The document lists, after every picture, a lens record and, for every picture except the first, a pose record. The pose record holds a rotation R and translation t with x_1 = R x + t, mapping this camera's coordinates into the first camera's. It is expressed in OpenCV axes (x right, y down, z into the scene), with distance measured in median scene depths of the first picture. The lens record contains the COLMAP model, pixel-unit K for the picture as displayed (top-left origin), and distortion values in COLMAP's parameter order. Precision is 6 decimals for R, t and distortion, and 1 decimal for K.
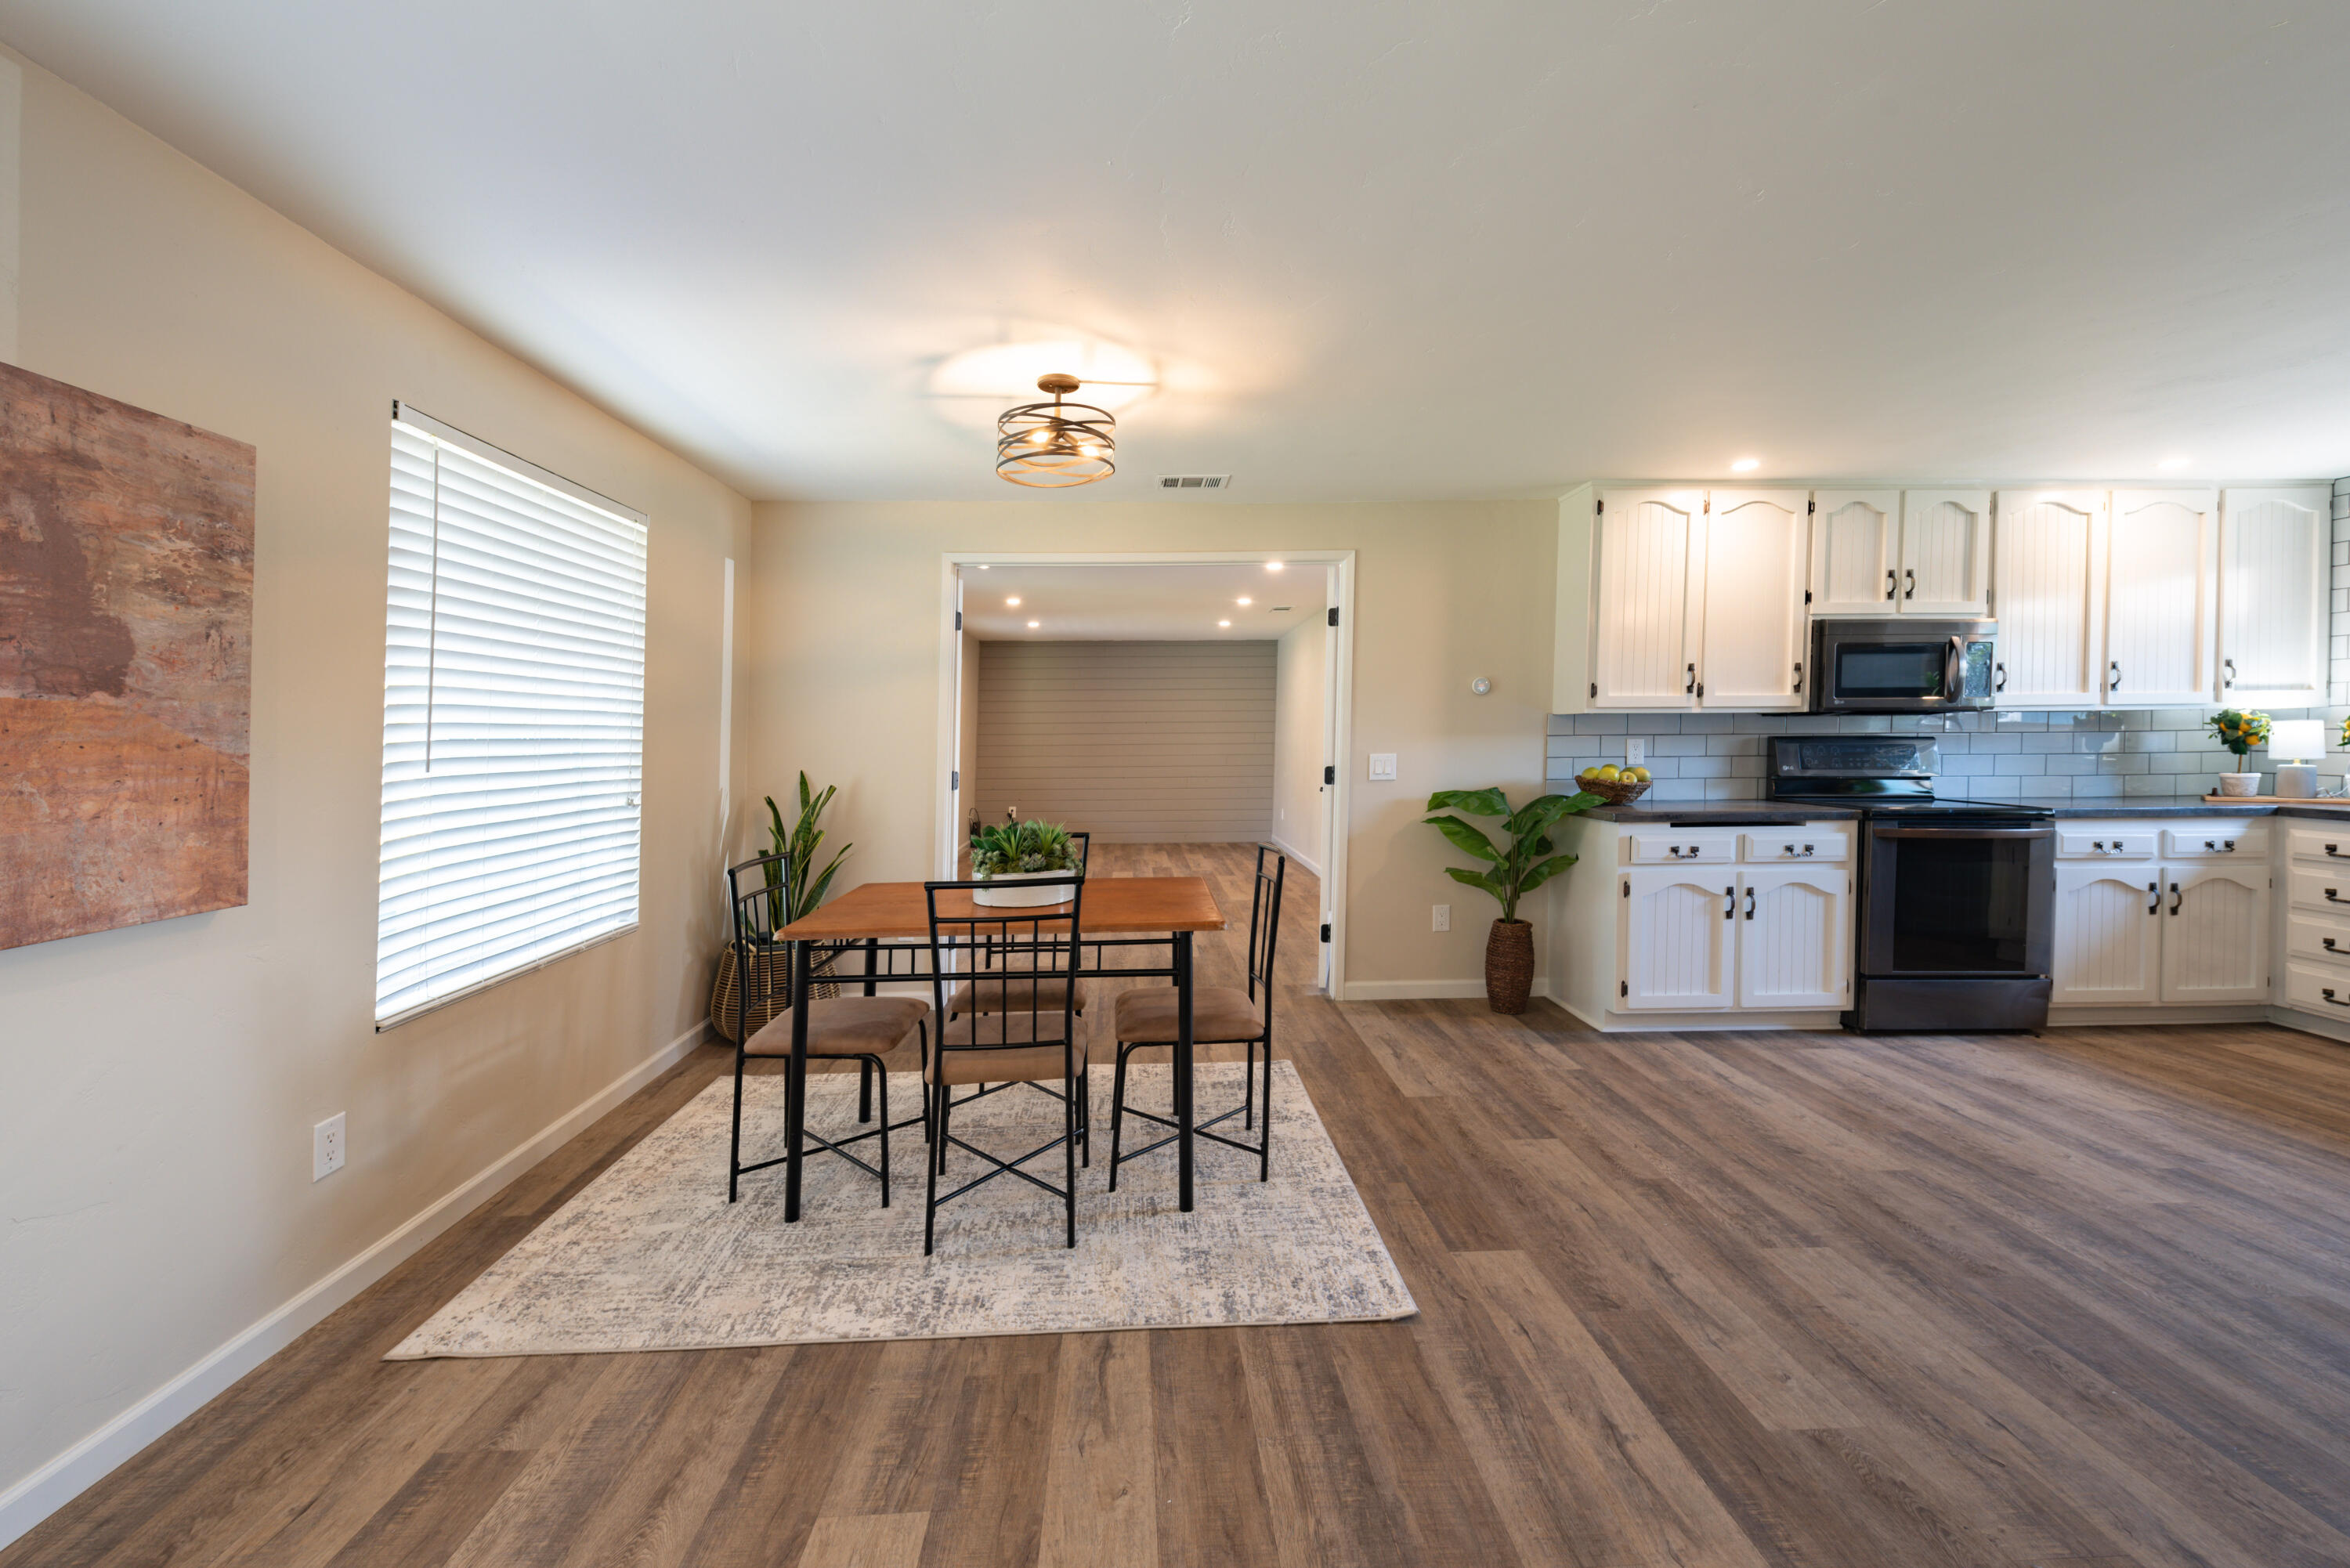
lens RADIAL K [[958.0, 0, 1166.9], [0, 958.0, 758.9], [0, 0, 1]] dist [0.008922, -0.000670]
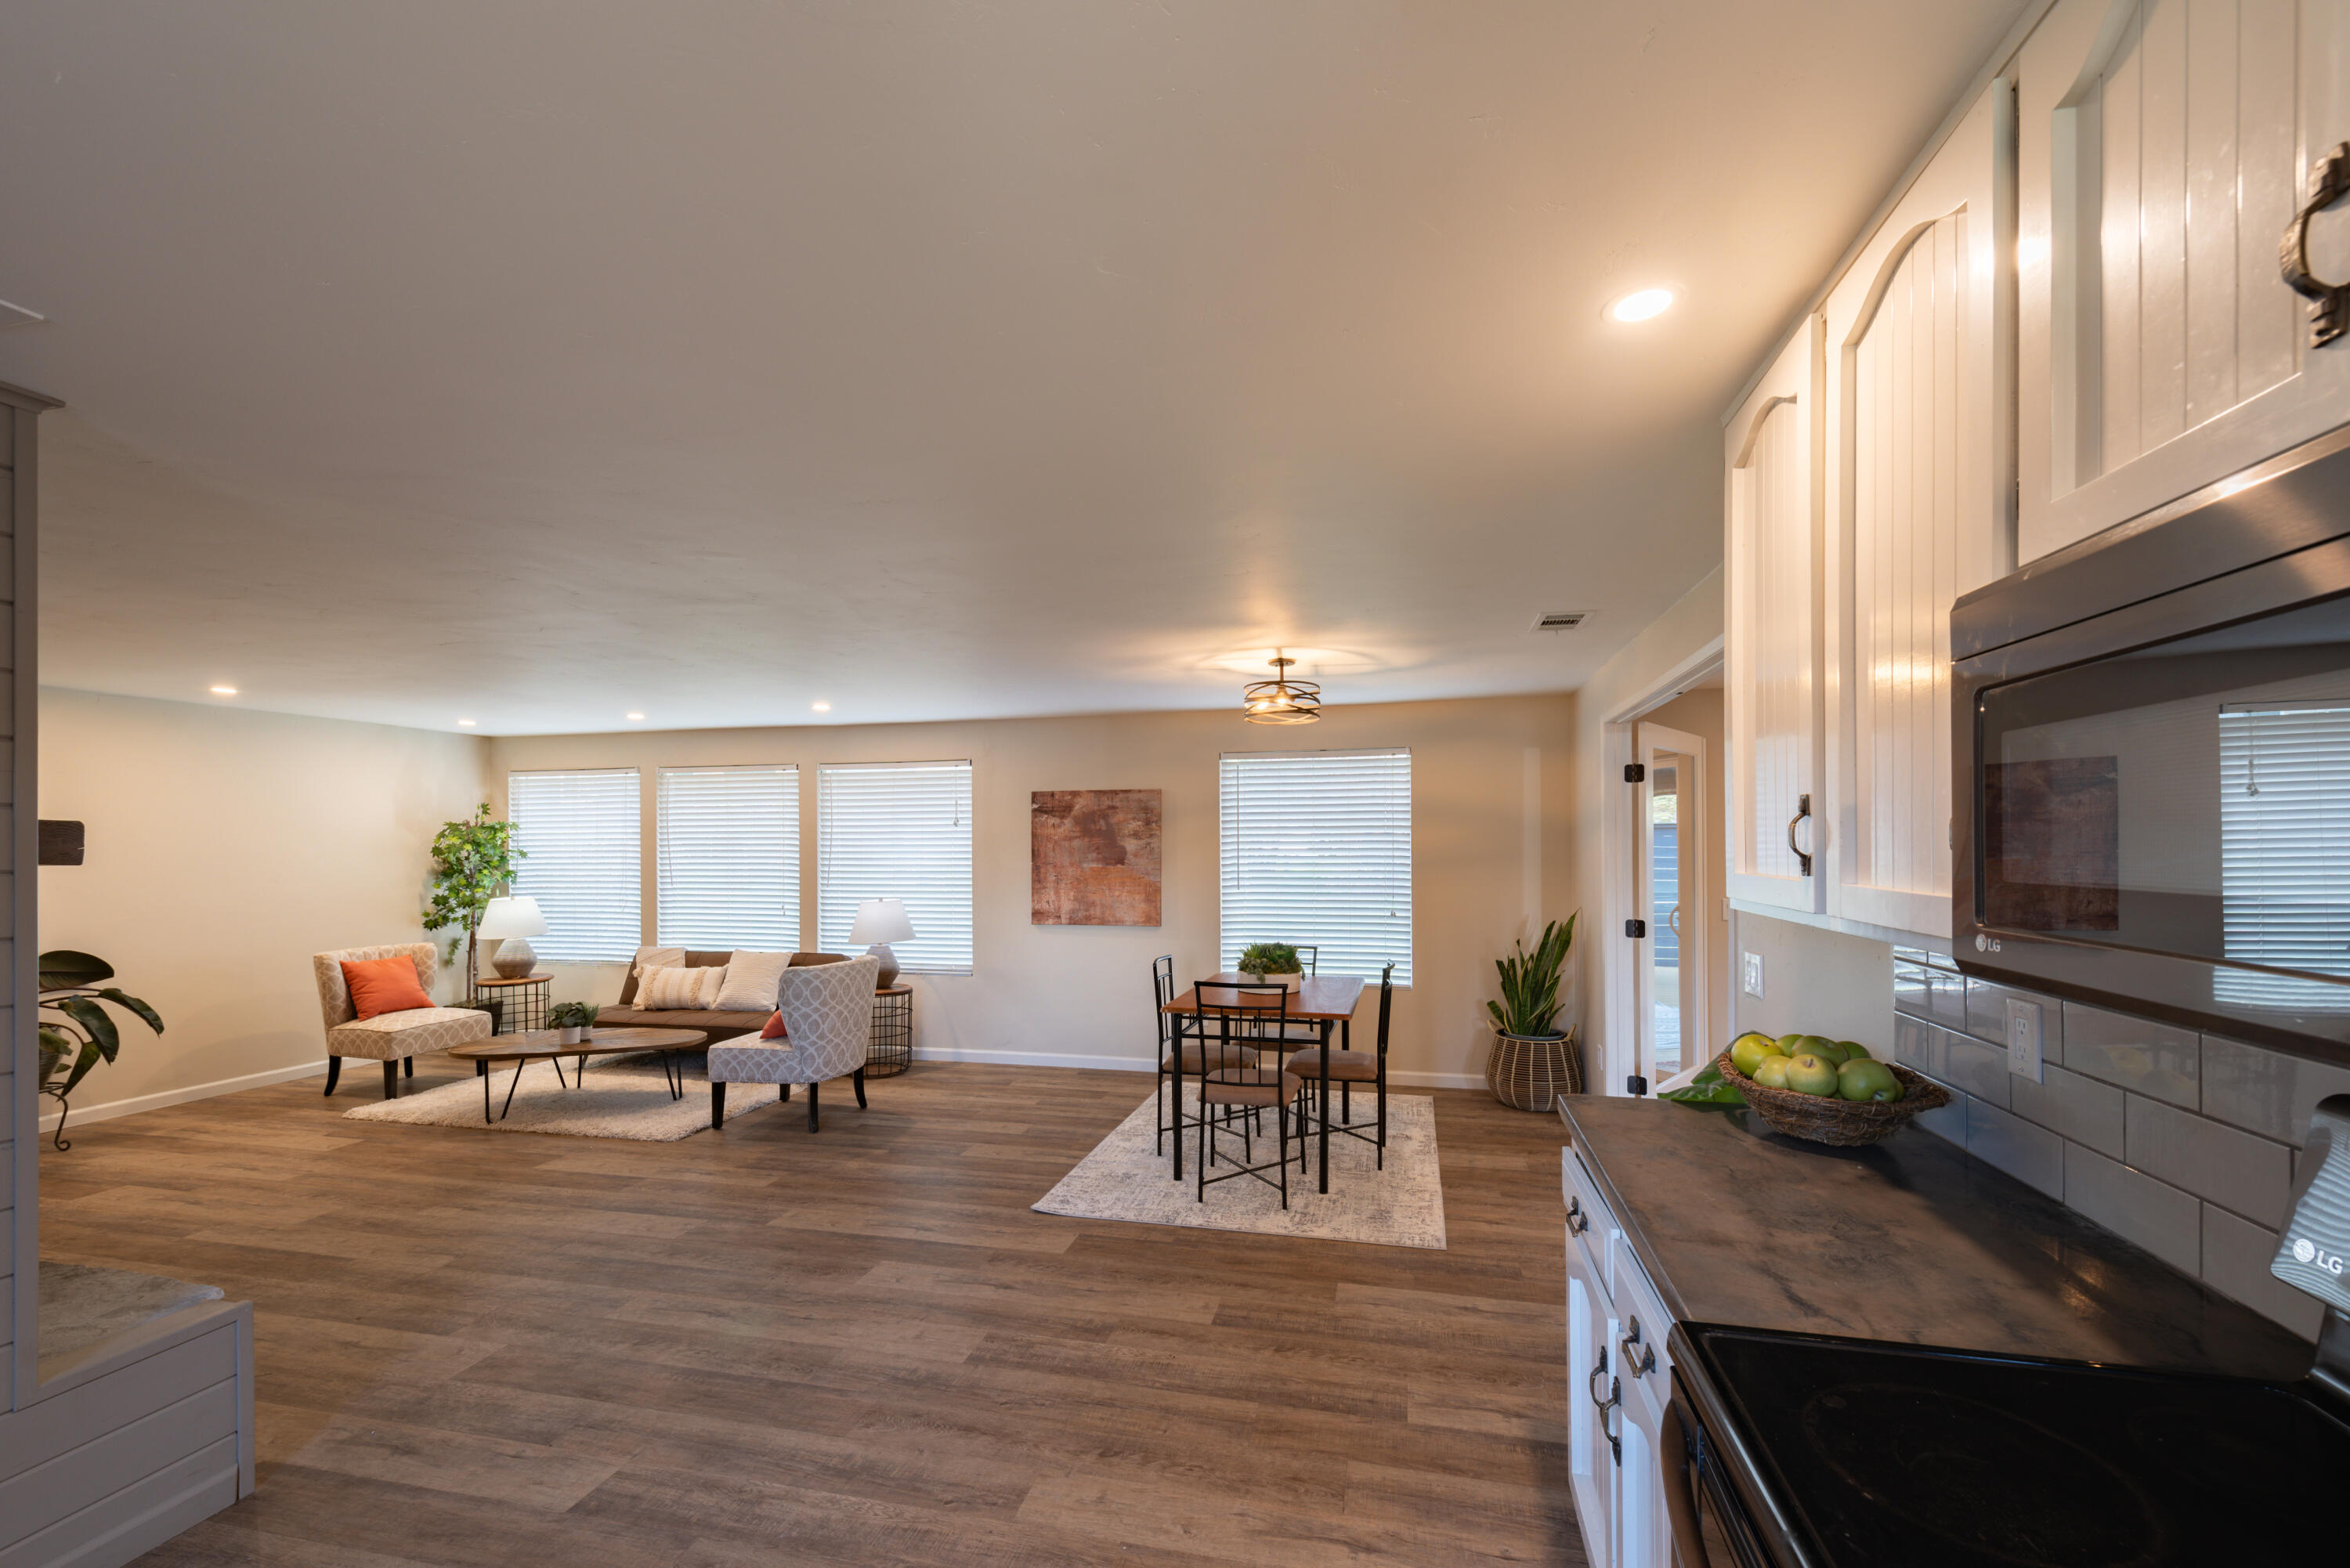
lens RADIAL K [[935.8, 0, 1192.4], [0, 935.8, 833.6], [0, 0, 1]] dist [0.006786, -0.000683]
pose [[-0.258079, 0.003339, -0.966118, 1.022713], [-0.017214, 0.999819, 0.008054, -0.093710], [0.965971, 0.018710, -0.257975, 0.924030]]
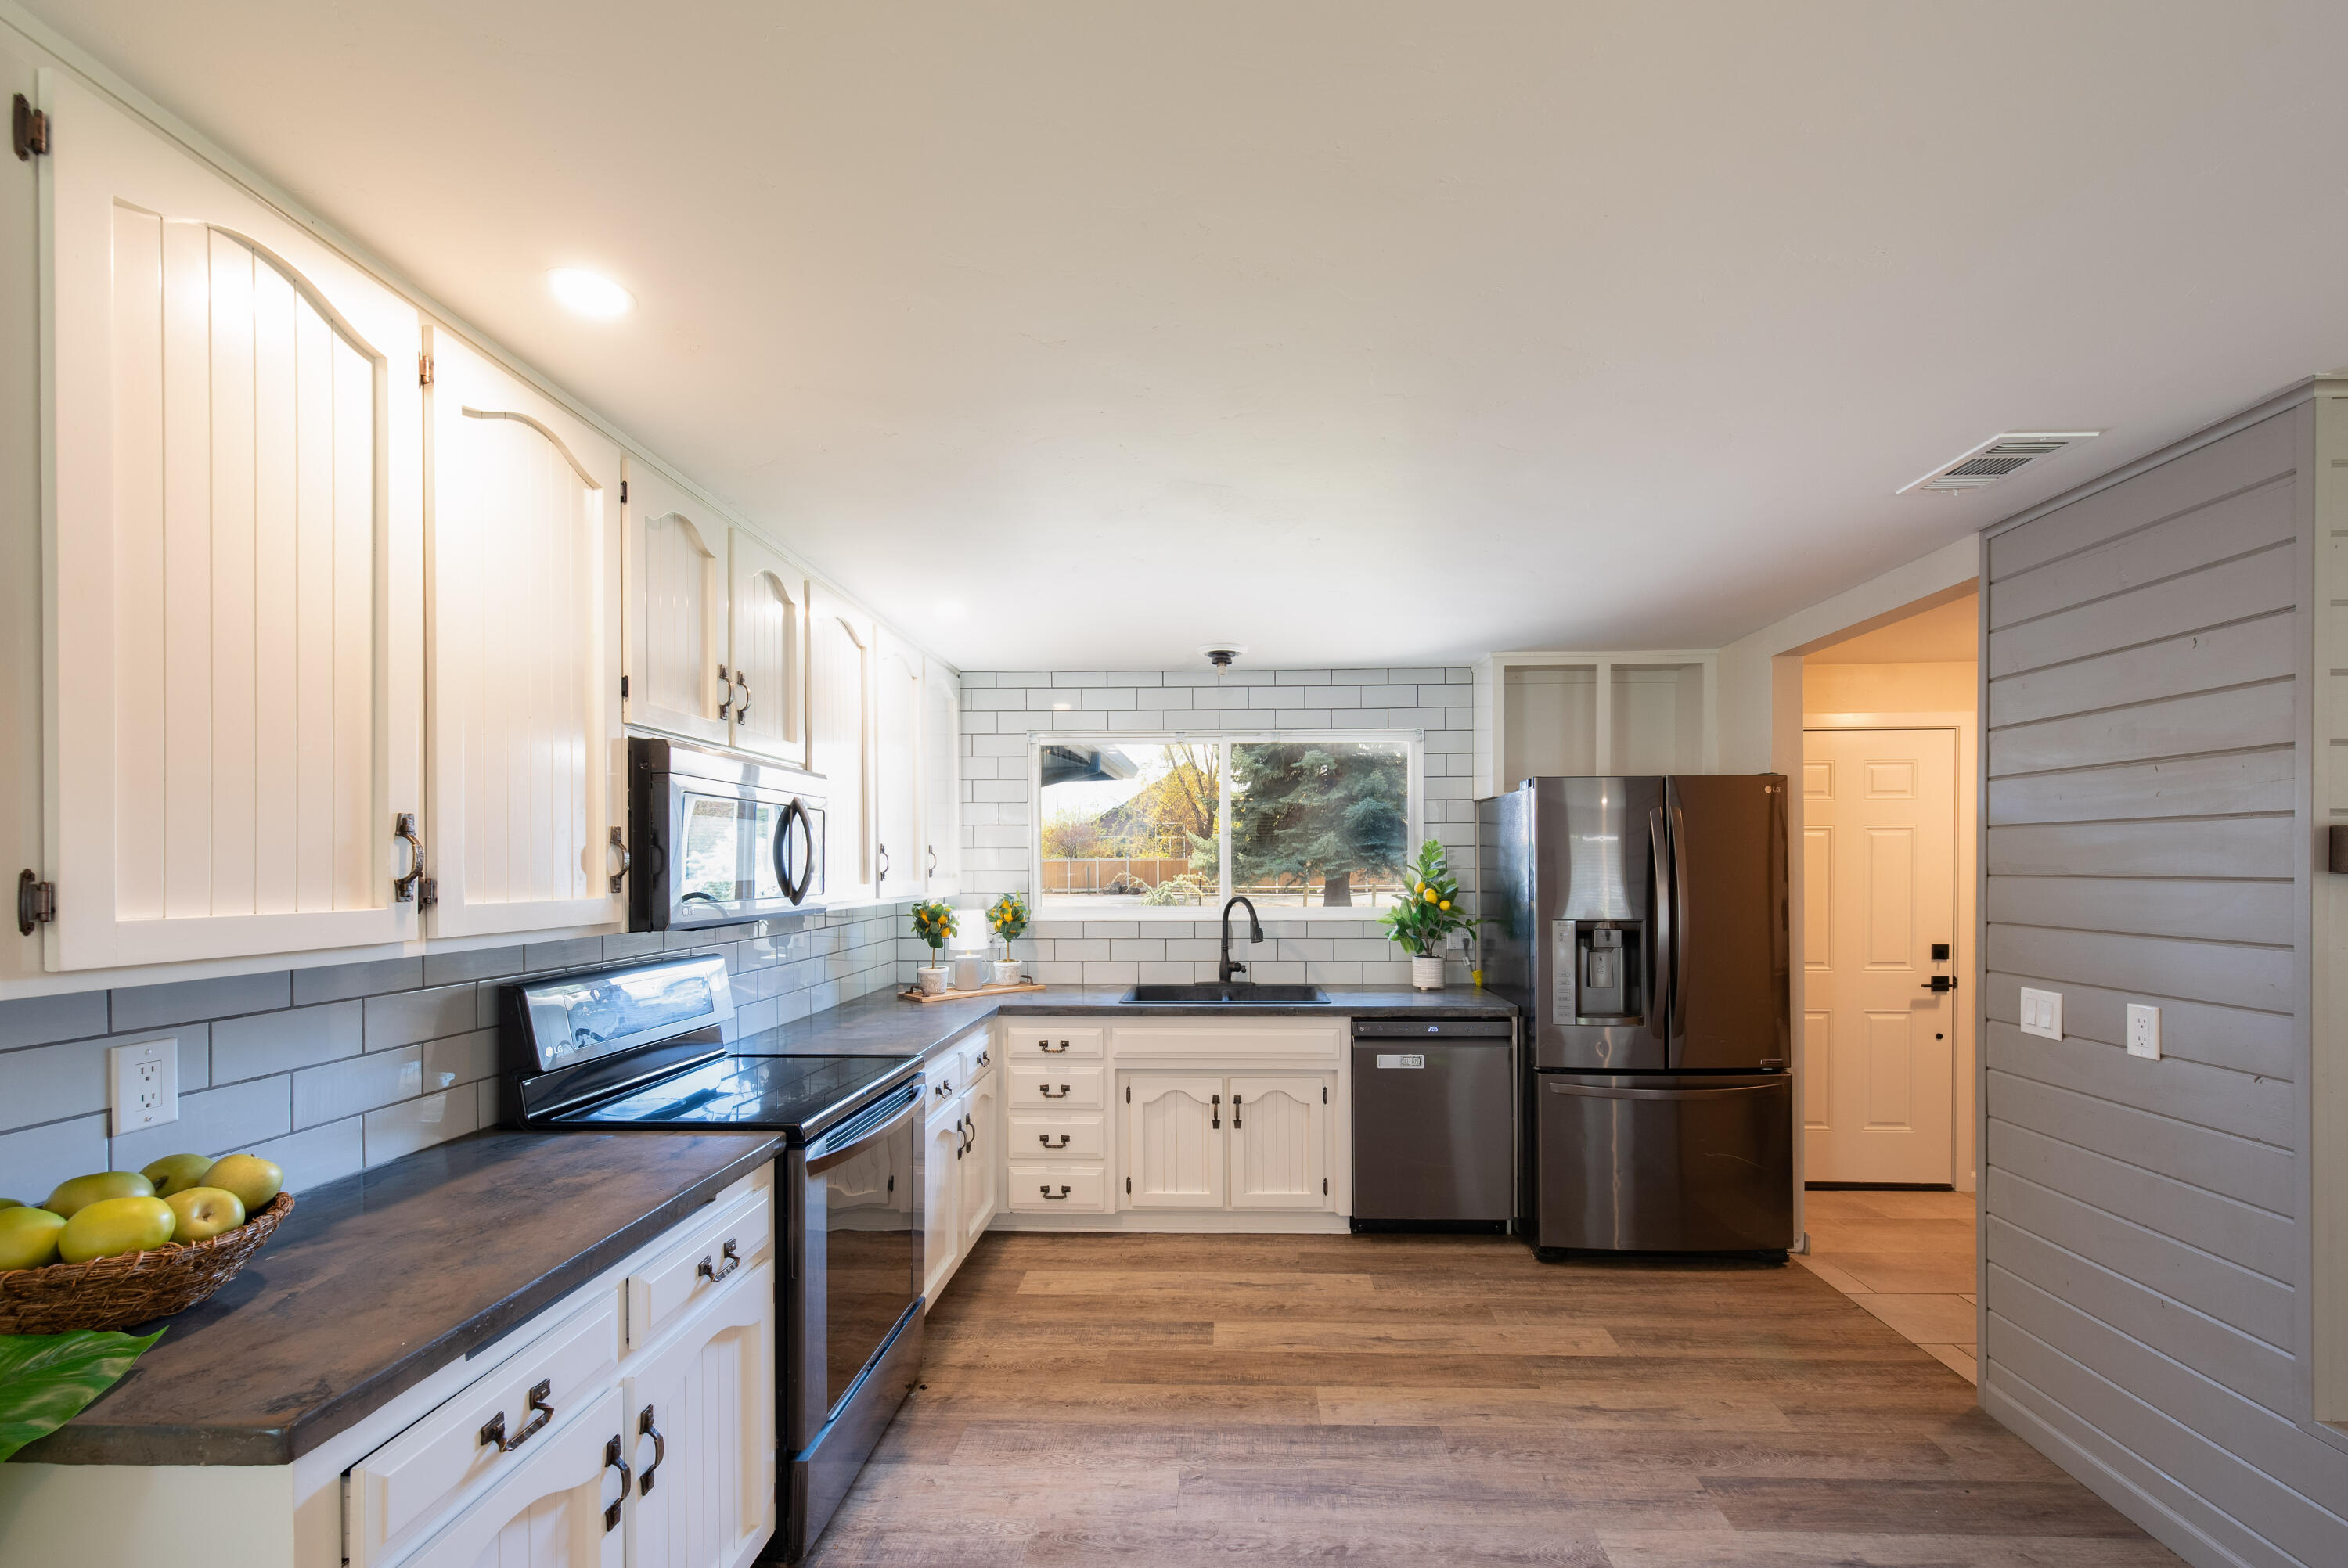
lens RADIAL K [[926.4, 0, 1184.0], [0, 926.4, 878.6], [0, 0, 1]] dist [0.001084, -0.000001]
pose [[0.076192, -0.008308, 0.997059, 0.259295], [0.027210, 0.999610, 0.006250, -0.076556], [-0.996722, 0.026654, 0.076389, 0.756241]]
